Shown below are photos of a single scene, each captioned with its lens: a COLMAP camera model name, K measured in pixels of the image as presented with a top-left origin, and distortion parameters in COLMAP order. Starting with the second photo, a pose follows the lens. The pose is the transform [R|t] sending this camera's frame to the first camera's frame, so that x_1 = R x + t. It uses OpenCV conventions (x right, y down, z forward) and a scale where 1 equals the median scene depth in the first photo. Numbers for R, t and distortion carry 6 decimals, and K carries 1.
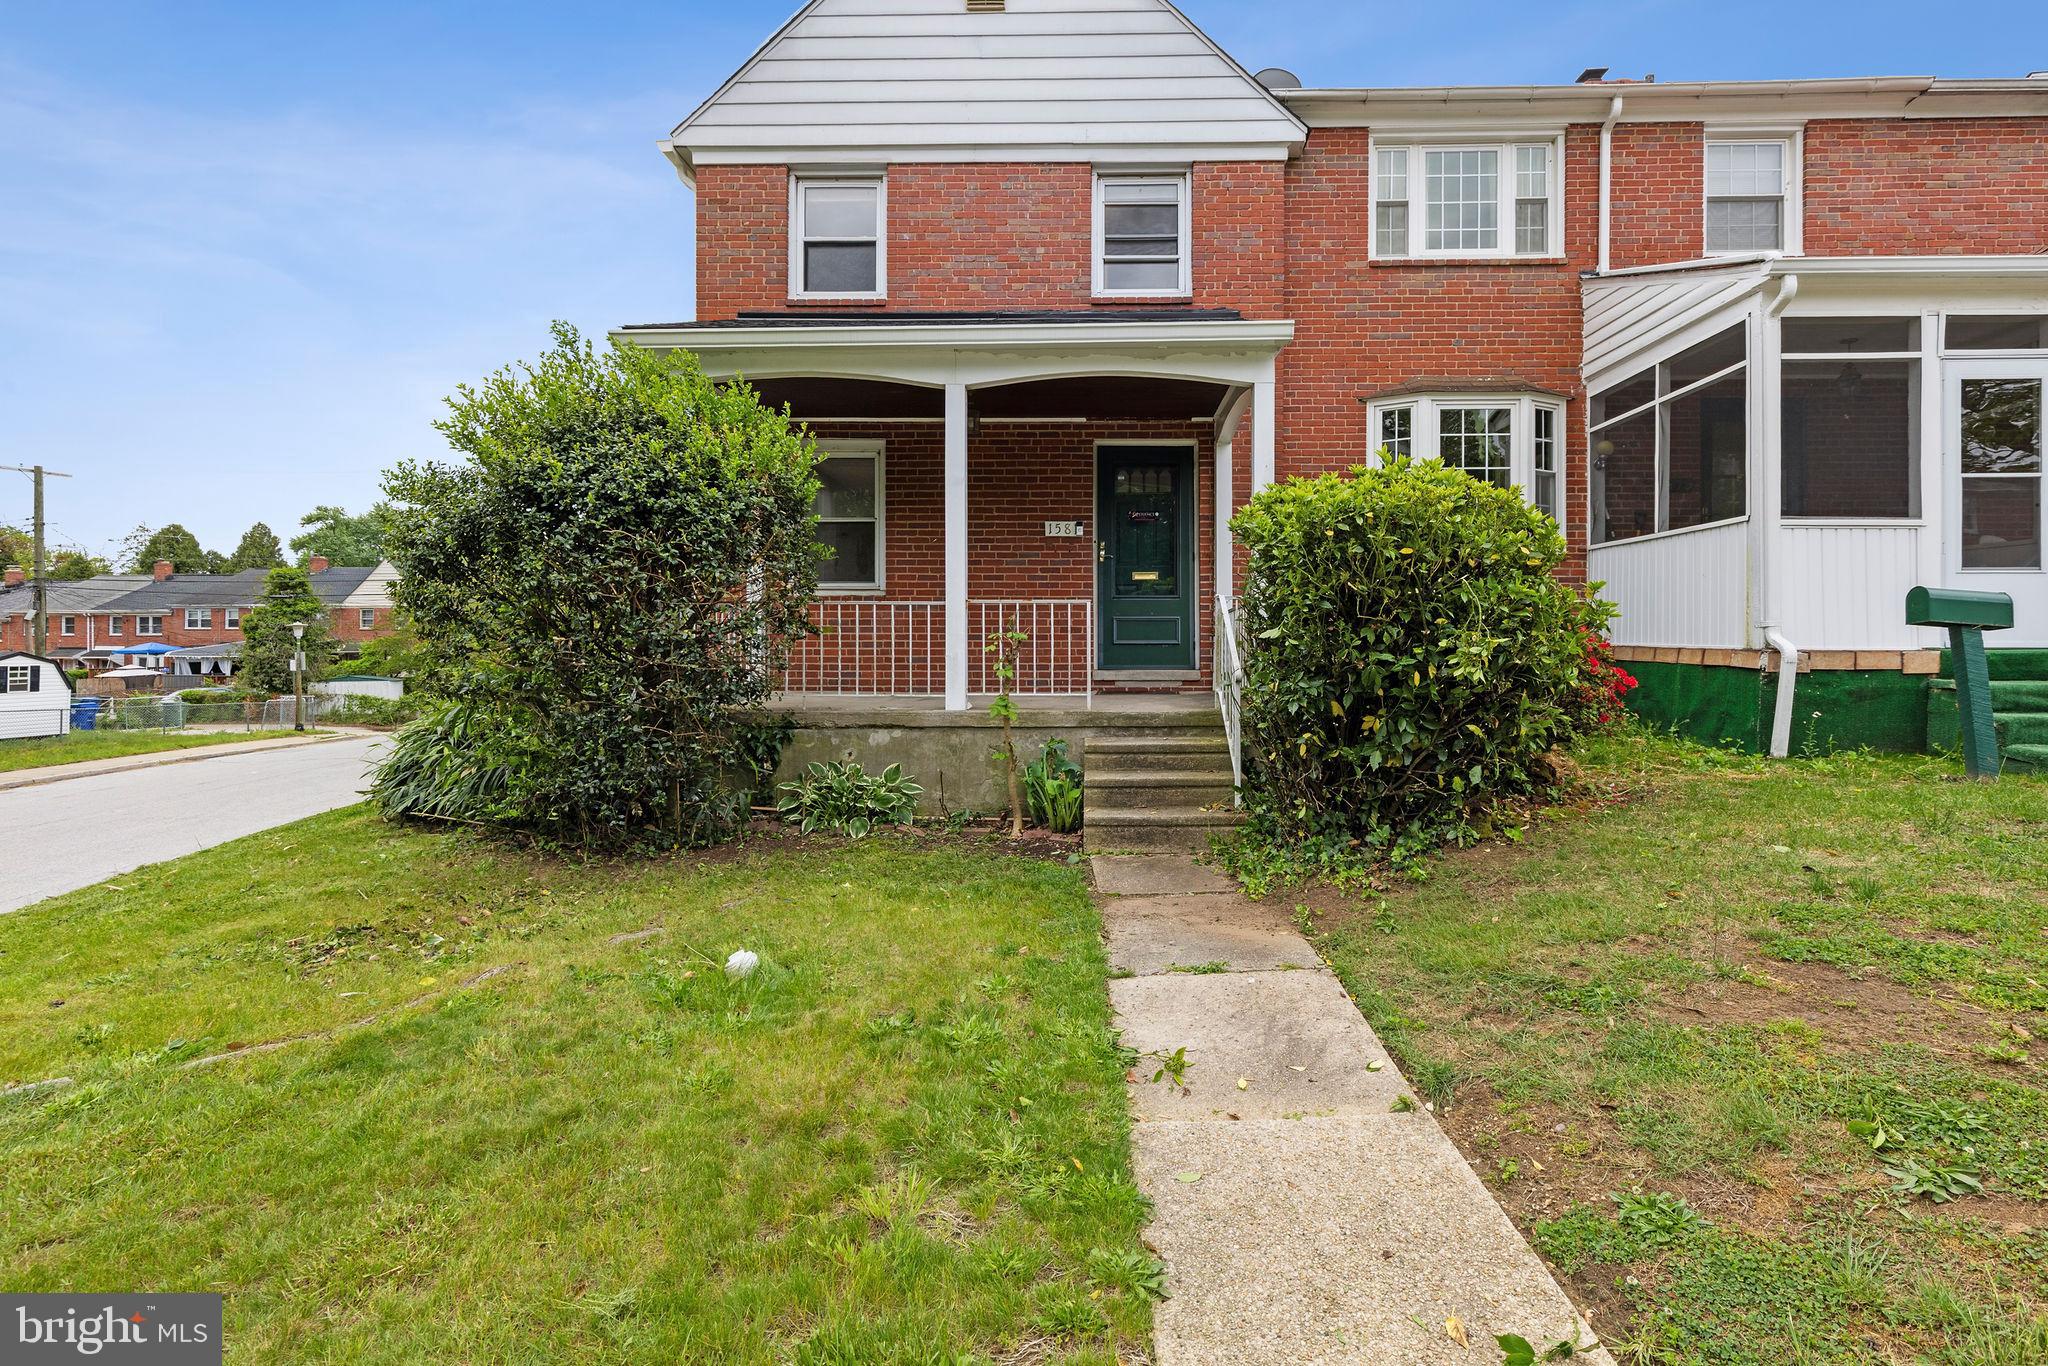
lens RADIAL K [[920.4, 0, 1069.4], [0, 920.4, 653.7], [0, 0, 1]] dist [0.017487, -0.003615]
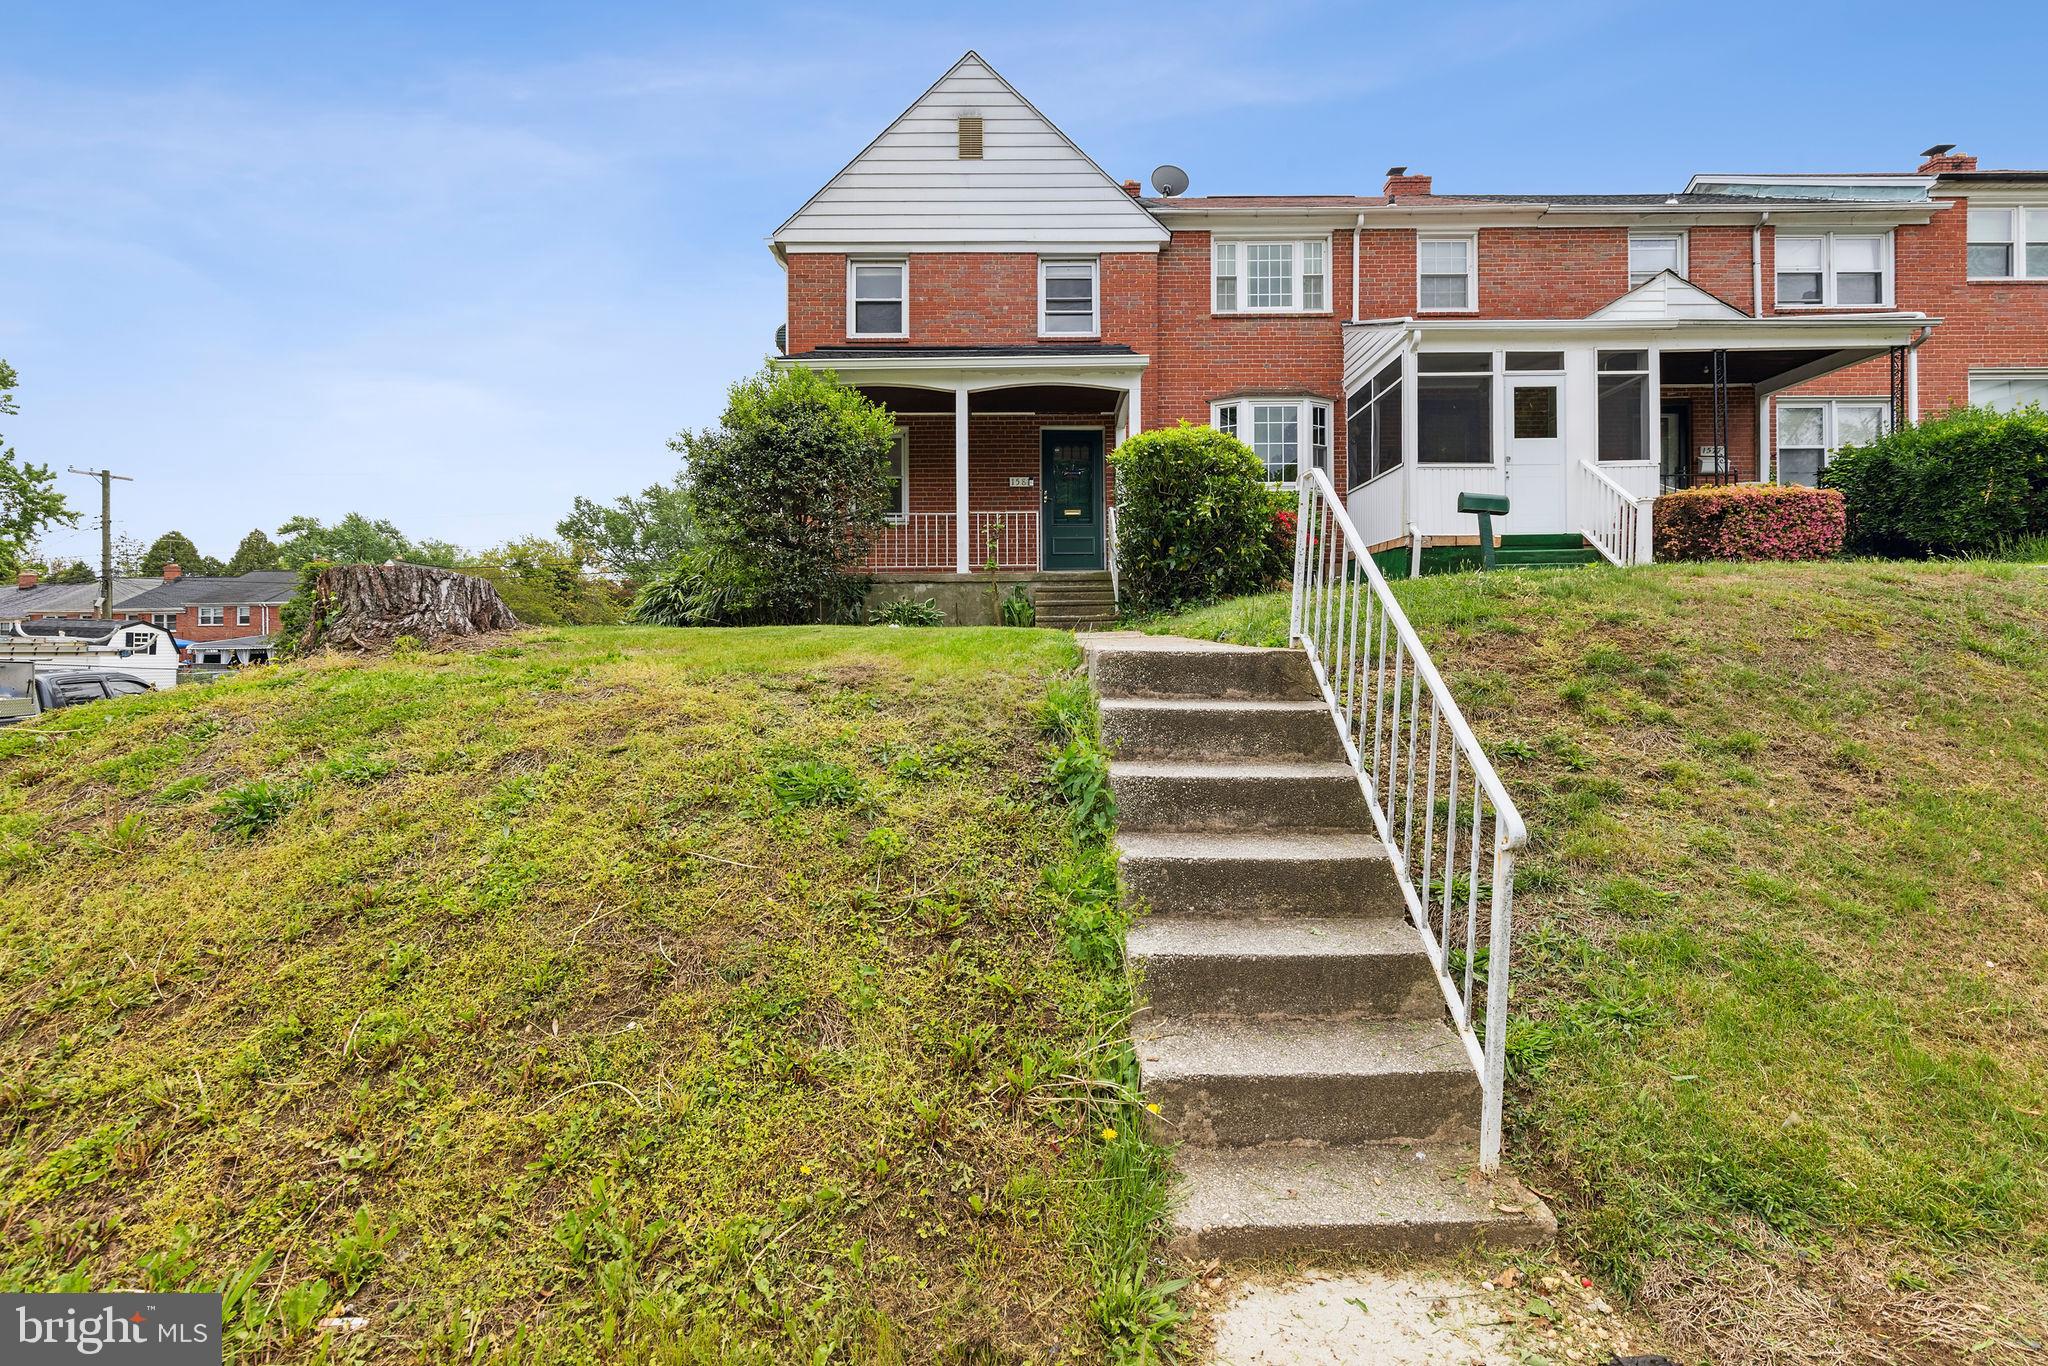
lens RADIAL K [[920.4, 0, 1019.9], [0, 920.4, 673.1], [0, 0, 1]] dist [0.017487, -0.003615]
pose [[0.999975, -0.002647, 0.006531, -0.019158], [0.002626, 0.999991, 0.003231, 0.191872], [-0.006540, -0.003213, 0.999973, -0.603184]]
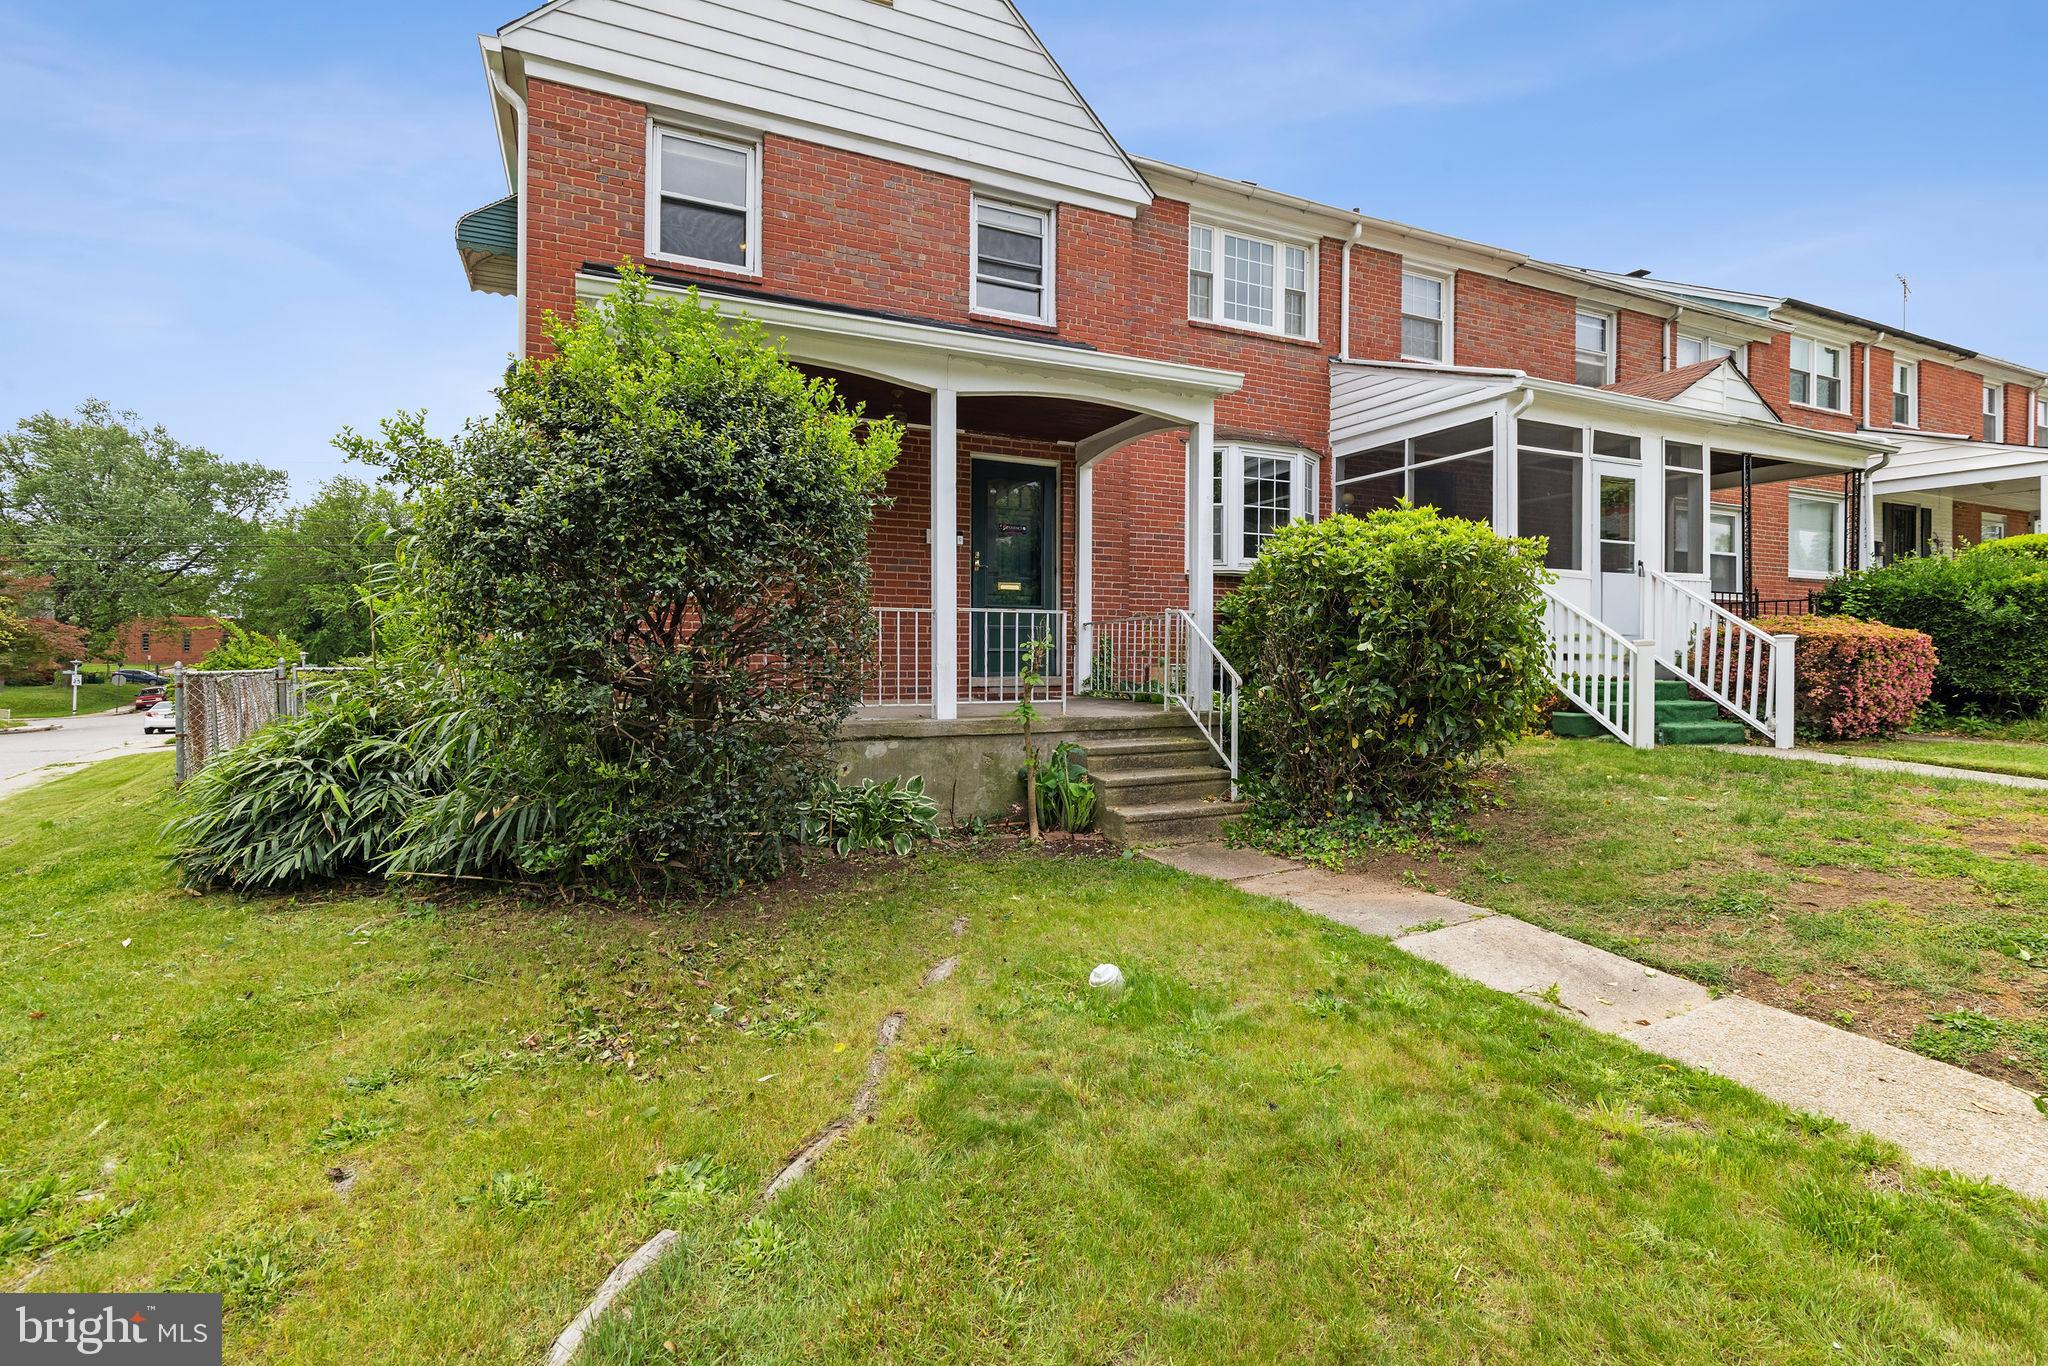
lens RADIAL K [[920.4, 0, 996.2], [0, 920.4, 655.8], [0, 0, 1]] dist [0.017487, -0.003615]
pose [[0.906115, 0.004306, 0.423009, -0.381939], [-0.003170, 0.999989, -0.003389, -0.002693], [-0.423019, 0.001730, 0.906119, 0.062979]]
